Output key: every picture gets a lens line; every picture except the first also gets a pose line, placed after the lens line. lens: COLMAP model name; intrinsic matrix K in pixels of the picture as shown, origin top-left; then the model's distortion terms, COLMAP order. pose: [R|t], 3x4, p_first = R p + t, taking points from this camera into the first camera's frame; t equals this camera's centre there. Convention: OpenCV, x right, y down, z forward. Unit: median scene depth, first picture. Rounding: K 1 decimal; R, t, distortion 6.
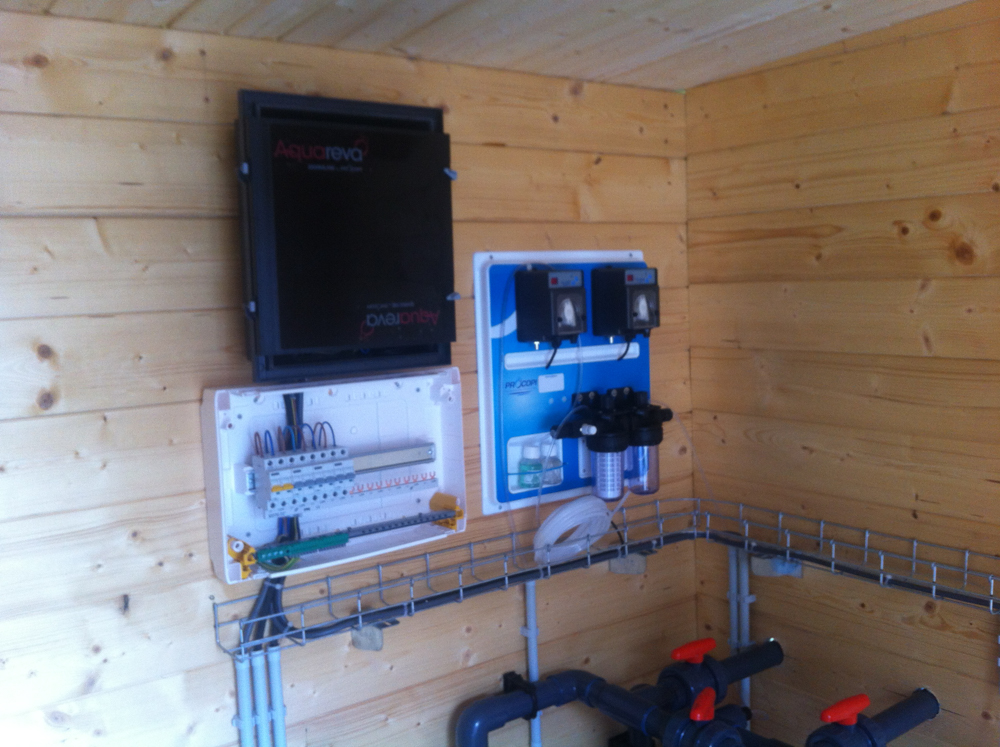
lens RADIAL K [[967.6, 0, 496.0], [0, 967.6, 367.3], [0, 0, 1]] dist [-0.022207, 0.000000]
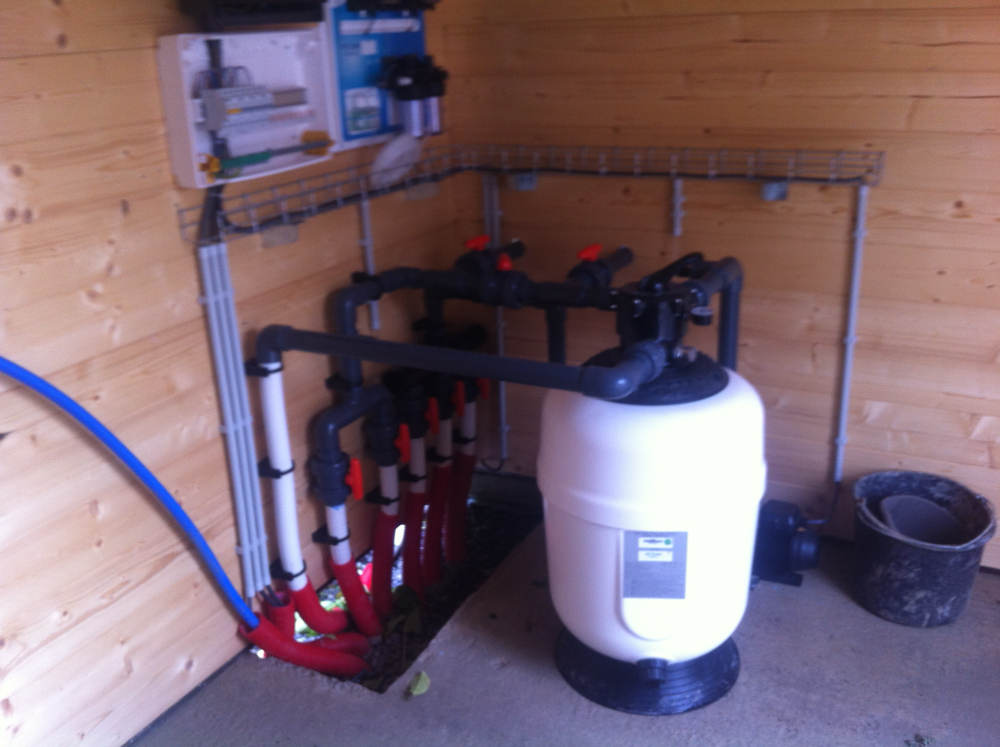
lens RADIAL K [[967.6, 0, 499.9], [0, 967.6, 379.1], [0, 0, 1]] dist [-0.022207, 0.000000]
pose [[0.905791, -0.154027, 0.394739, -0.377534], [0.052979, 0.965449, 0.255150, 0.129827], [-0.420400, -0.210200, 0.882655, -0.332423]]
